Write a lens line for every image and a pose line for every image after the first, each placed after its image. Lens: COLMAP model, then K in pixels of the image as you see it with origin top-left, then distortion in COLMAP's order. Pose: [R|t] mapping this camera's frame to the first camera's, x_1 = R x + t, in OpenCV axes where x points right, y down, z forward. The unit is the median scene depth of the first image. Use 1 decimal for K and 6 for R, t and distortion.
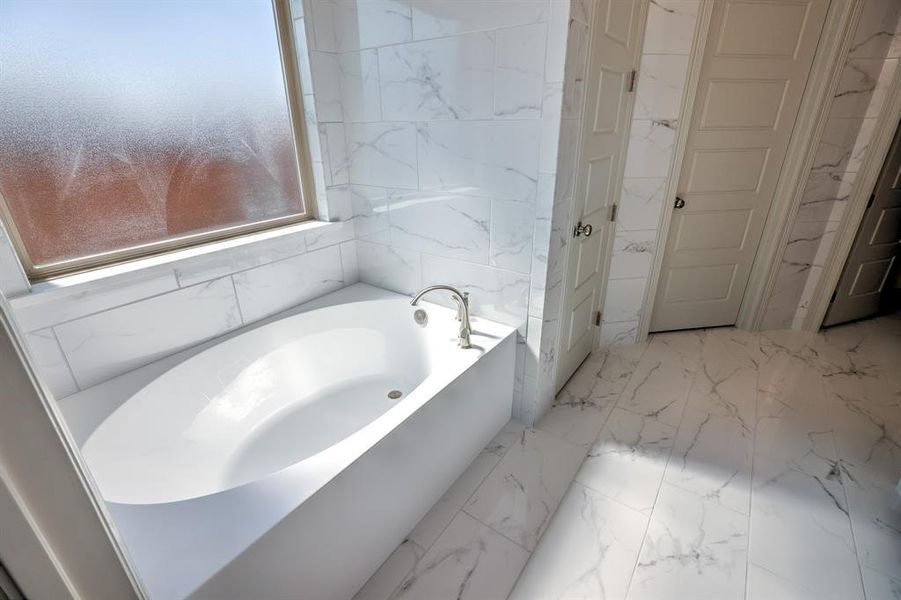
lens RADIAL K [[413.0, 0, 450.5], [0, 413.0, 300.0], [0, 0, 1]] dist [-0.001775, -0.000024]
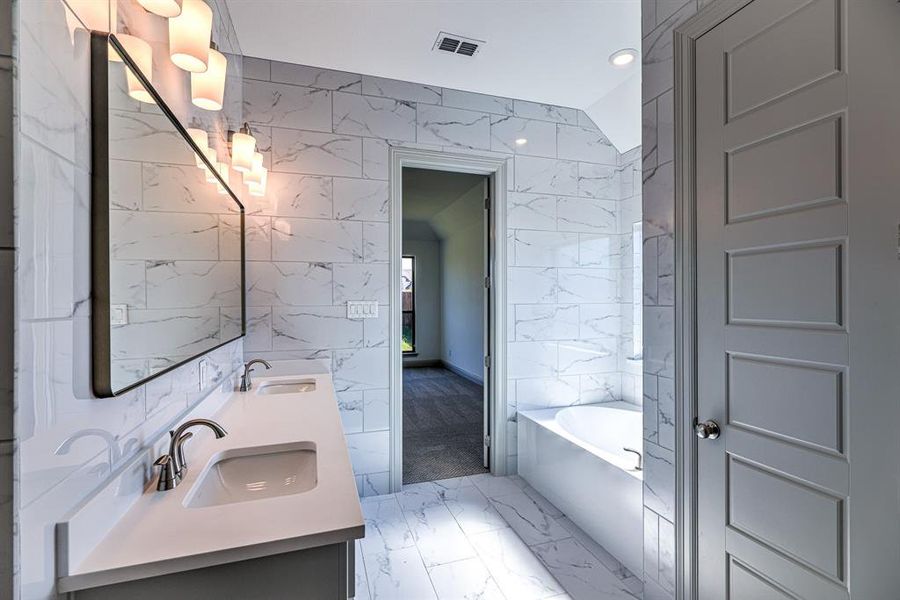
lens RADIAL K [[422.8, 0, 450.0], [0, 422.8, 300.0], [0, 0, 1]] dist [-0.001339, -0.000076]
pose [[-0.594268, 0.002883, -0.804262, 0.747727], [-0.318337, 0.917484, 0.238507, -0.255466], [0.738585, 0.397763, -0.544314, 0.556808]]
